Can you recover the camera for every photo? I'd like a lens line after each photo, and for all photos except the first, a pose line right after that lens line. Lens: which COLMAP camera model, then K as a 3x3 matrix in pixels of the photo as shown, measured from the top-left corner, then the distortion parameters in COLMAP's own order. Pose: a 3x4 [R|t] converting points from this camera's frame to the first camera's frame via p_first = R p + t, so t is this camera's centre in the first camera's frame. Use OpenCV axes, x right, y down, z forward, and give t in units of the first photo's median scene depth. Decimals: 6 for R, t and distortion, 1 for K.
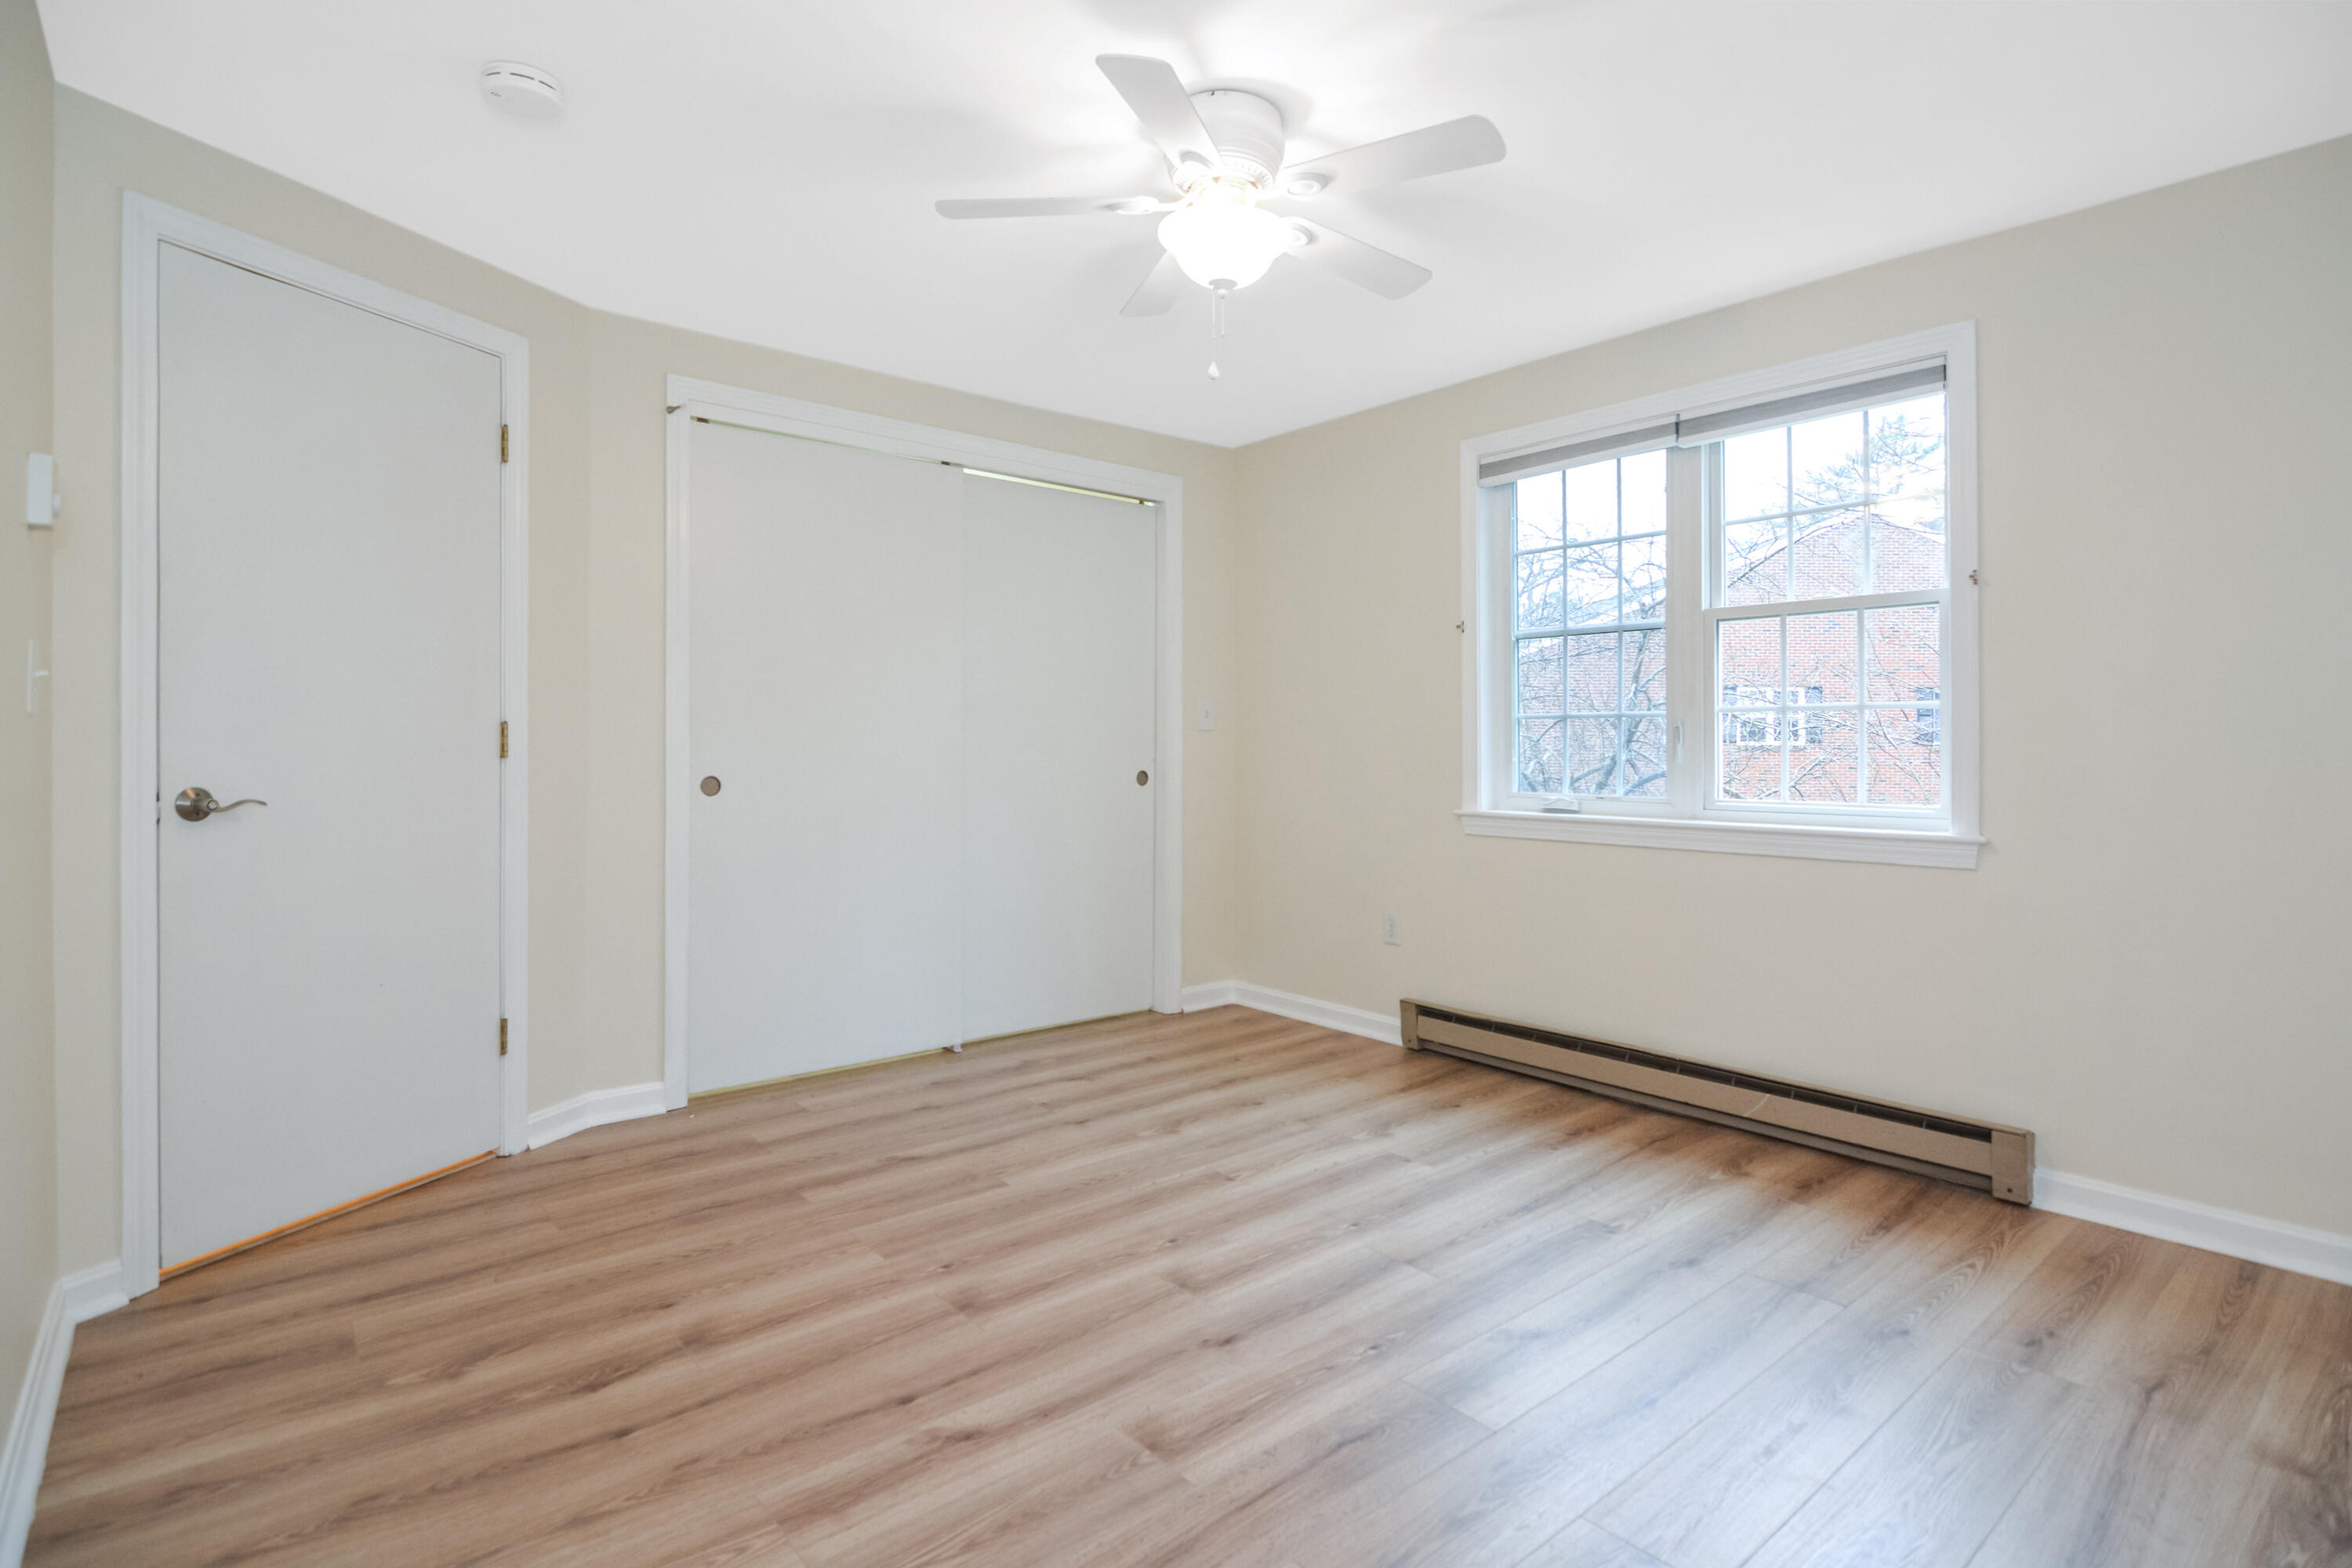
lens RADIAL K [[1142.7, 0, 1186.4], [0, 1142.7, 727.5], [0, 0, 1]] dist [-0.003210, -0.006556]
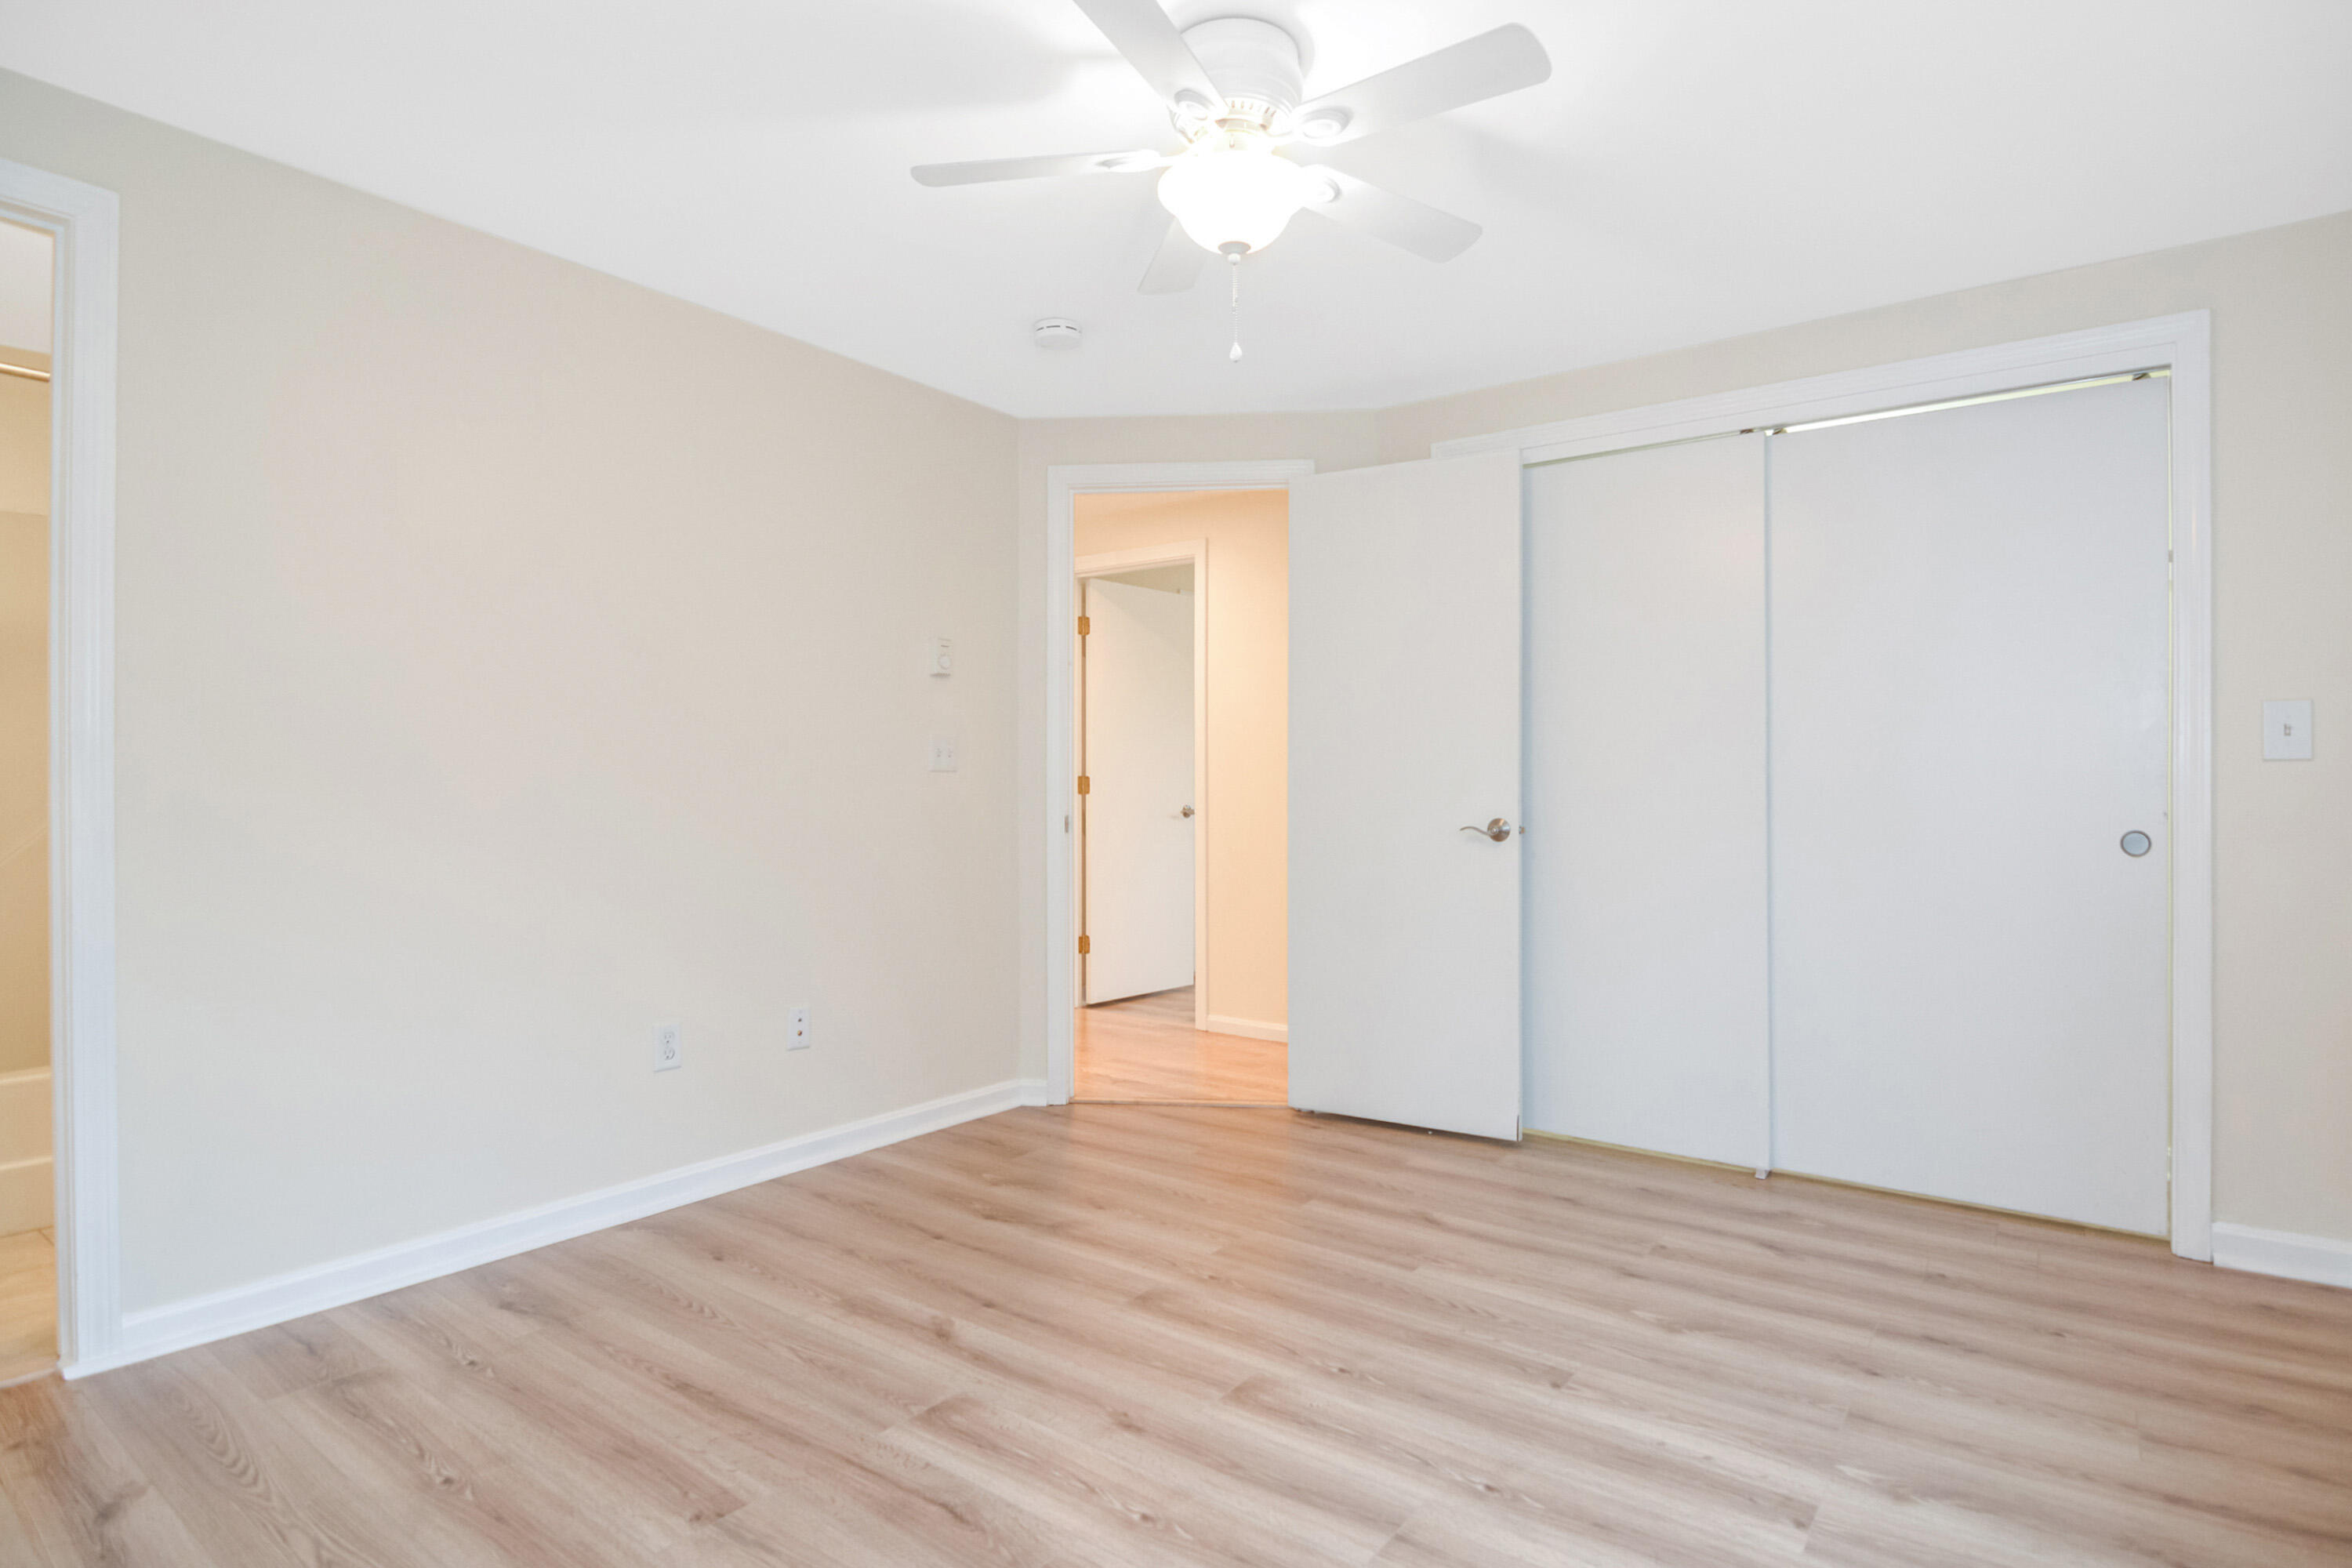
lens RADIAL K [[1213.2, 0, 1195.0], [0, 1213.2, 817.1], [0, 0, 1]] dist [-0.000495, -0.000313]
pose [[0.241602, 0.022737, -0.970109, 0.739189], [0.013013, 0.999560, 0.026668, 0.009466], [0.970288, -0.019067, 0.241200, 0.606034]]
